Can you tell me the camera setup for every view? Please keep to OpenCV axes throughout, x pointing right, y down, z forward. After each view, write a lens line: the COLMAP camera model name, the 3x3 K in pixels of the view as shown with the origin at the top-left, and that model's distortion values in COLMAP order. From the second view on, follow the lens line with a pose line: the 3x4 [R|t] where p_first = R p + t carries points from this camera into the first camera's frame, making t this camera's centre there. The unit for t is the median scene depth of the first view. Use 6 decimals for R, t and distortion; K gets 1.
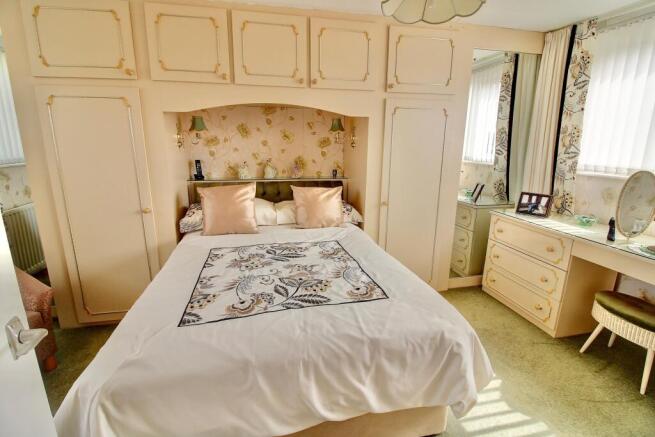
lens RADIAL K [[307.0, 0, 324.8], [0, 307.0, 218.2], [0, 0, 1]] dist [0.002043, -0.013261]
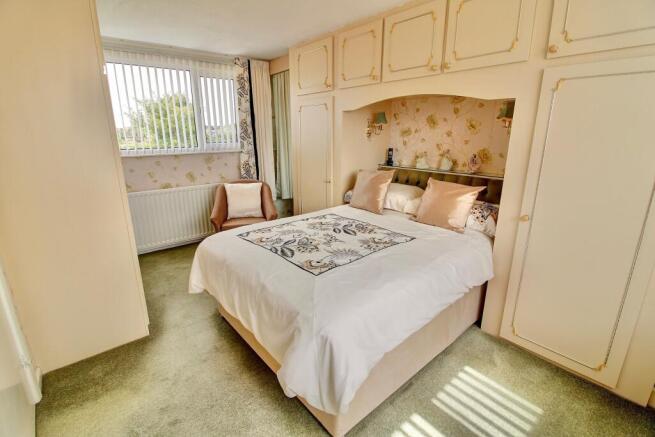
lens RADIAL K [[307.0, 0, 324.8], [0, 307.0, 218.2], [0, 0, 1]] dist [0.002043, -0.013261]
pose [[0.457221, 0.230265, -0.859027, 0.691732], [-0.206095, 0.967041, 0.149523, -0.067569], [0.865144, 0.108676, 0.489608, 0.288658]]
